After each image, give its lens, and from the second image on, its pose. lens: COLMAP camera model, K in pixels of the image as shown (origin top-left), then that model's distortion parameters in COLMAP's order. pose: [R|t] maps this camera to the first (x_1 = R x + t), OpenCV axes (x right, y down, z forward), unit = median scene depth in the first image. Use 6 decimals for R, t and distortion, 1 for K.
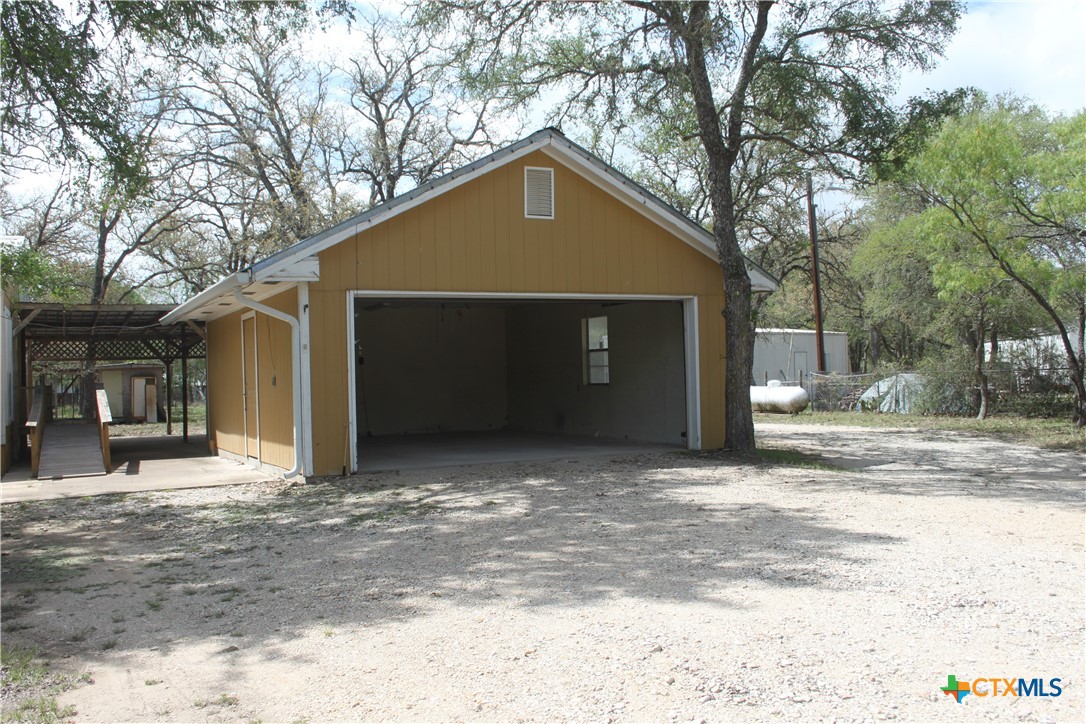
lens RADIAL K [[1030.3, 0, 528.6], [0, 1030.3, 359.5], [0, 0, 1]] dist [-0.151124, 0.162621]
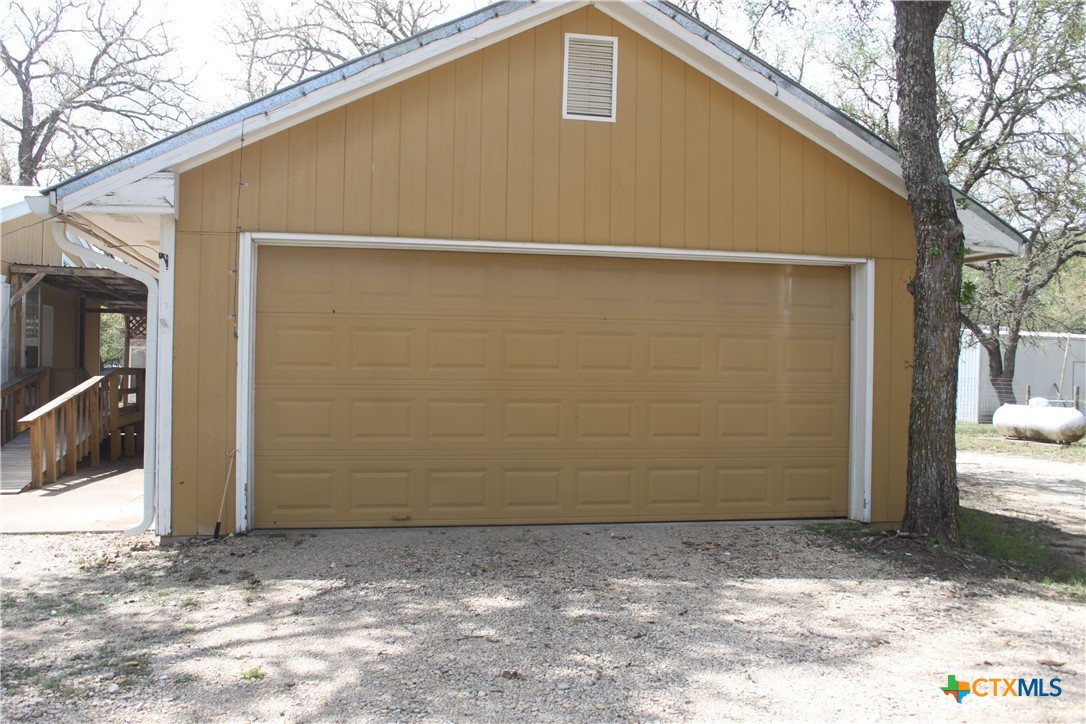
lens RADIAL K [[1030.3, 0, 528.6], [0, 1030.3, 359.5], [0, 0, 1]] dist [-0.151124, 0.162621]
pose [[0.968059, 0.037354, -0.247923, 0.126241], [-0.036052, 0.999302, 0.009790, -0.003708], [0.248115, -0.000539, 0.968730, 0.414952]]
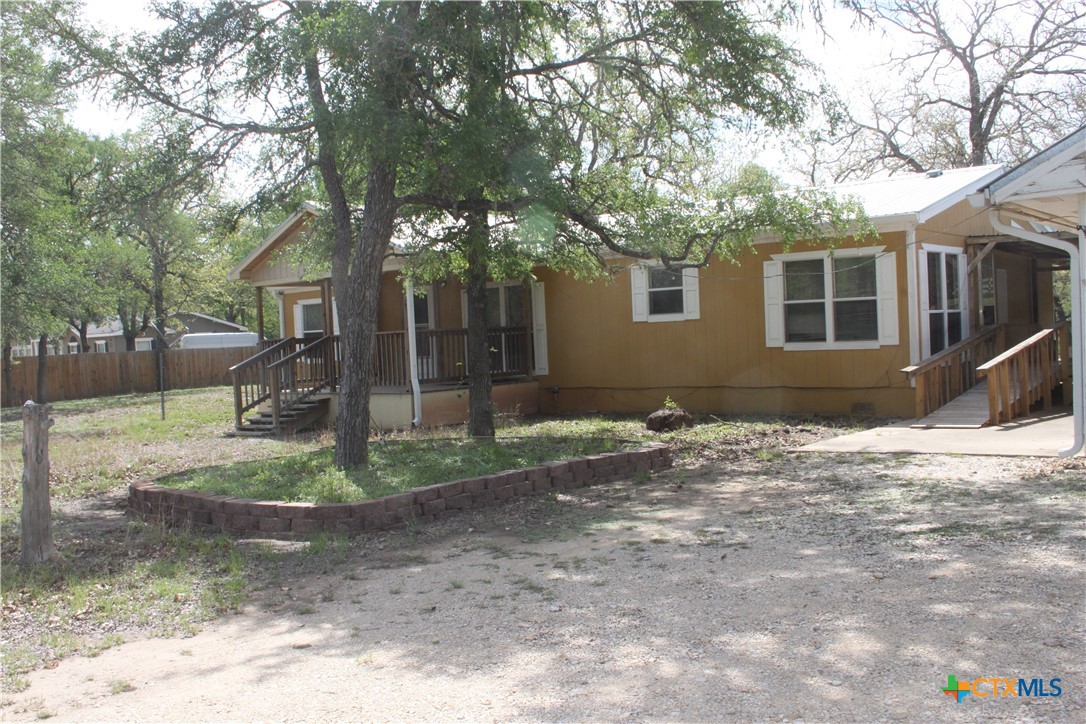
lens RADIAL K [[1030.3, 0, 528.6], [0, 1030.3, 359.5], [0, 0, 1]] dist [-0.151124, 0.162621]
pose [[0.409372, 0.029289, -0.911898, 0.243723], [0.040876, 0.997892, 0.050401, -0.008289], [0.911452, -0.057907, 0.407312, 0.298399]]
